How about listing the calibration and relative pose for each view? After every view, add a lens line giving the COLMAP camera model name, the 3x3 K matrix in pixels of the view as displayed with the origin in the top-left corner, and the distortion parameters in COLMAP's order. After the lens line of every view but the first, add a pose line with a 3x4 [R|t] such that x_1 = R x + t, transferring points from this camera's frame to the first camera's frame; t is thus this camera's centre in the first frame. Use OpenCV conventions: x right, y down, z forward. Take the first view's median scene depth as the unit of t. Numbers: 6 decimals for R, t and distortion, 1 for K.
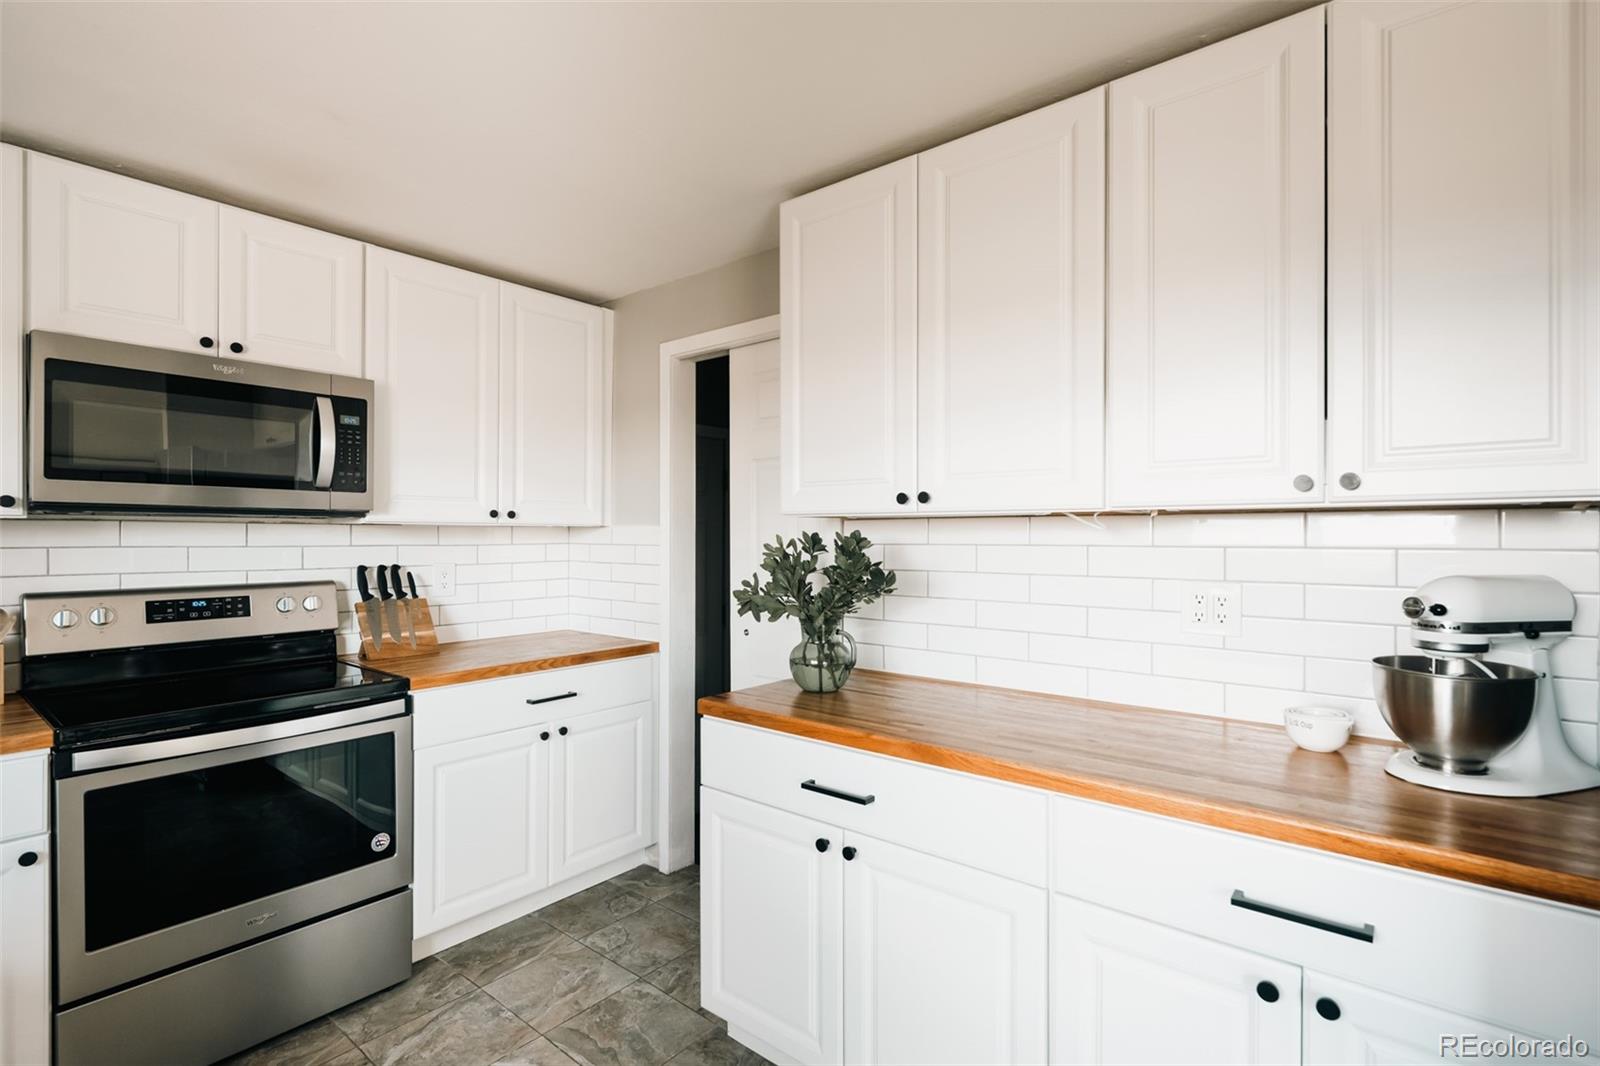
lens RADIAL K [[744.9, 0, 800.0], [0, 744.9, 533.0], [0, 0, 1]] dist [-0.001440, -0.000488]
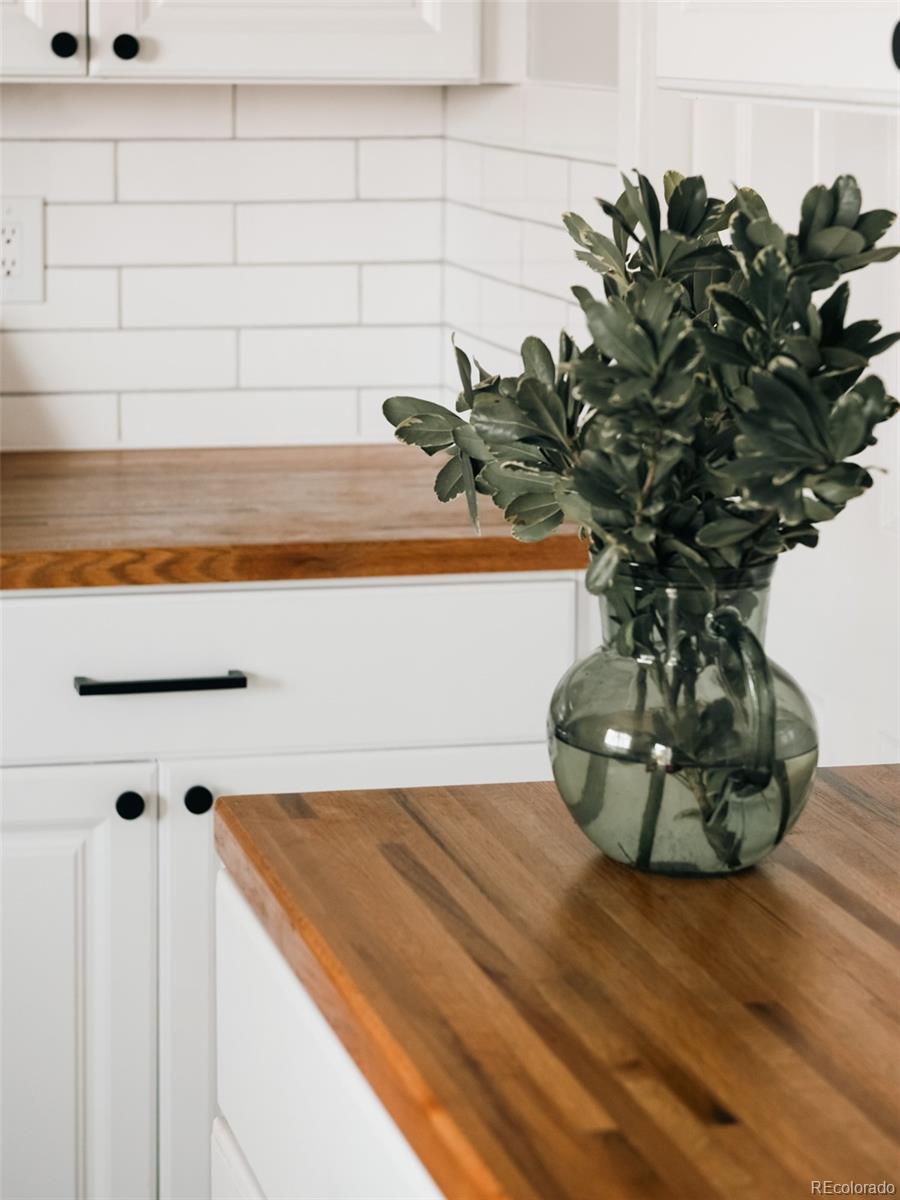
lens RADIAL K [[2617.3, 0, 450.0], [0, 2617.3, 600.0], [0, 0, 1]] dist [-0.467363, 0.060325]
pose [[0.823592, 0.138215, -0.550084, 0.359763], [-0.021441, 0.976748, 0.213318, -0.034142], [0.566777, -0.163893, 0.807405, 0.285047]]
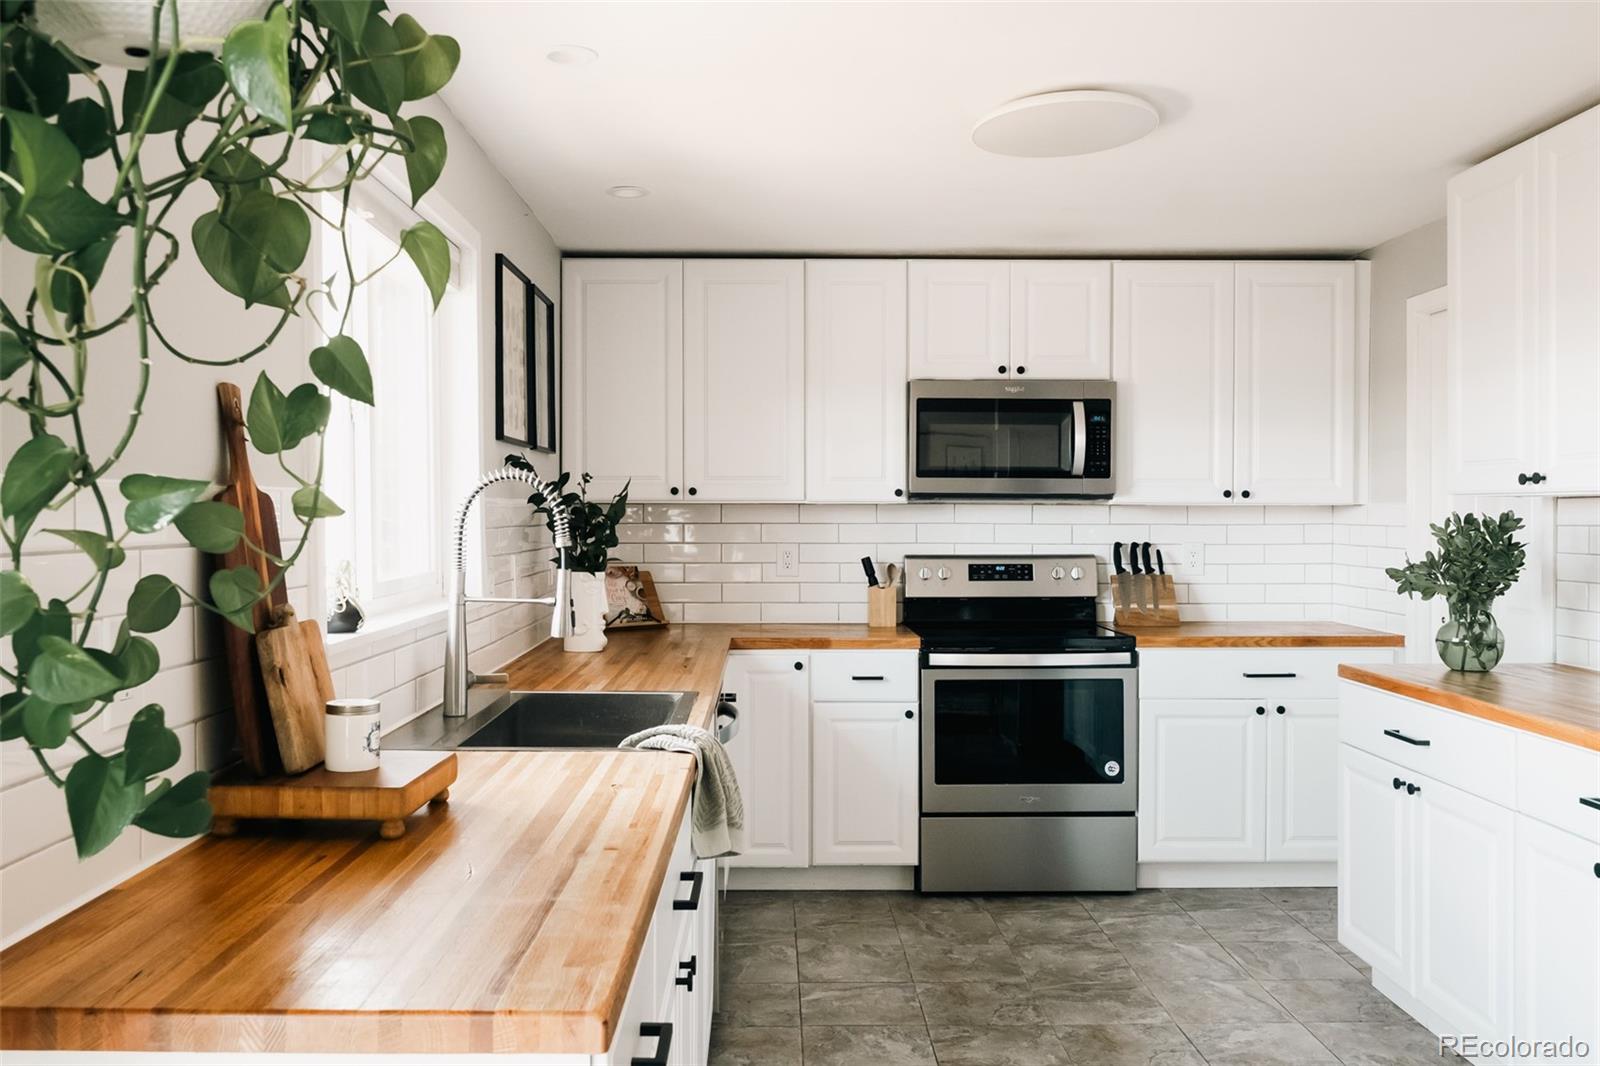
lens RADIAL K [[1310.1, 0, 799.7], [0, 1310.1, 566.6], [0, 0, 1]] dist [-0.003301, 0.002732]
pose [[0.644319, 0.030586, -0.764145, 0.700928], [0.001892, 0.999133, 0.041586, -0.002469], [0.764754, -0.028241, 0.643703, -0.724150]]
